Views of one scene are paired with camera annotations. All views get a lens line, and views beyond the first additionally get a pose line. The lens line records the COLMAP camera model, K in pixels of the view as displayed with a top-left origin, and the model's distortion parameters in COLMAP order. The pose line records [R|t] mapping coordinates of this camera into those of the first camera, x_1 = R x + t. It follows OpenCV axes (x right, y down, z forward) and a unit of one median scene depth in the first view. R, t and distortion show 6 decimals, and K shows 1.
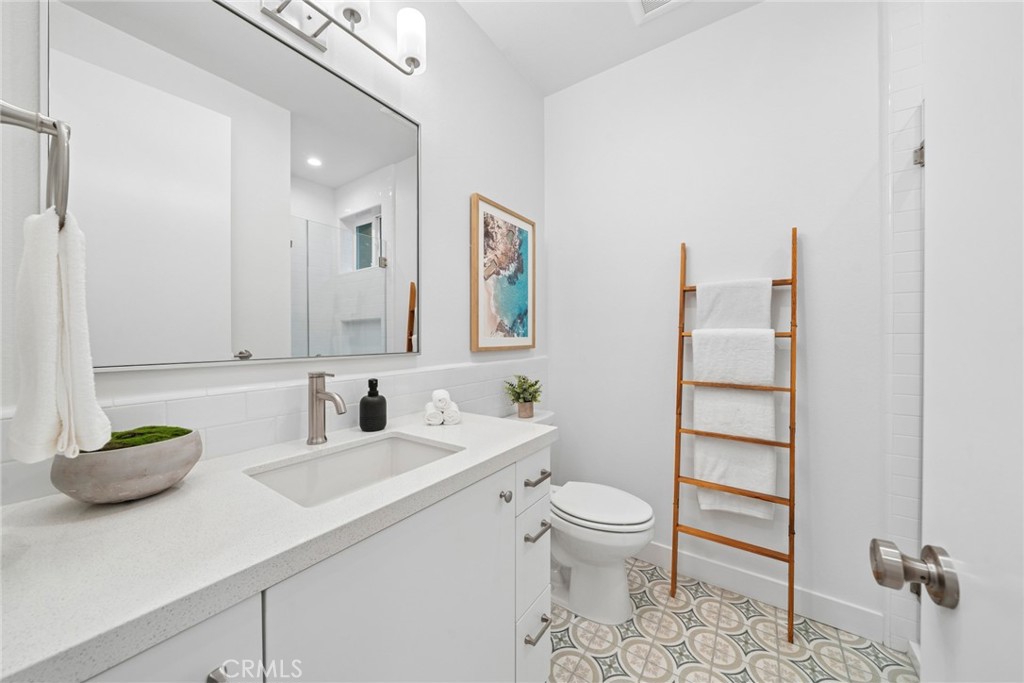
lens RADIAL K [[355.2, 0, 512.6], [0, 355.2, 342.1], [0, 0, 1]] dist [-0.005617, 0.000110]
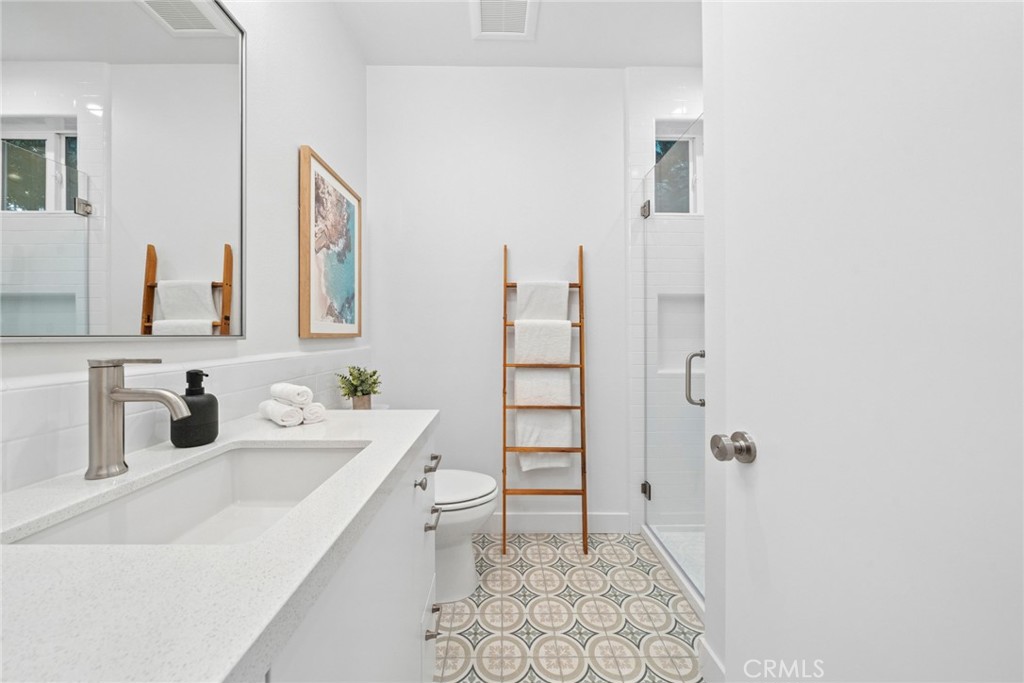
lens RADIAL K [[355.2, 0, 509.4], [0, 355.2, 337.3], [0, 0, 1]] dist [-0.005617, 0.000110]
pose [[0.812718, 0.001062, 0.582656, -0.207677], [0.003056, 0.999977, -0.006085, 0.032407], [-0.582649, 0.006726, 0.812696, 0.063017]]
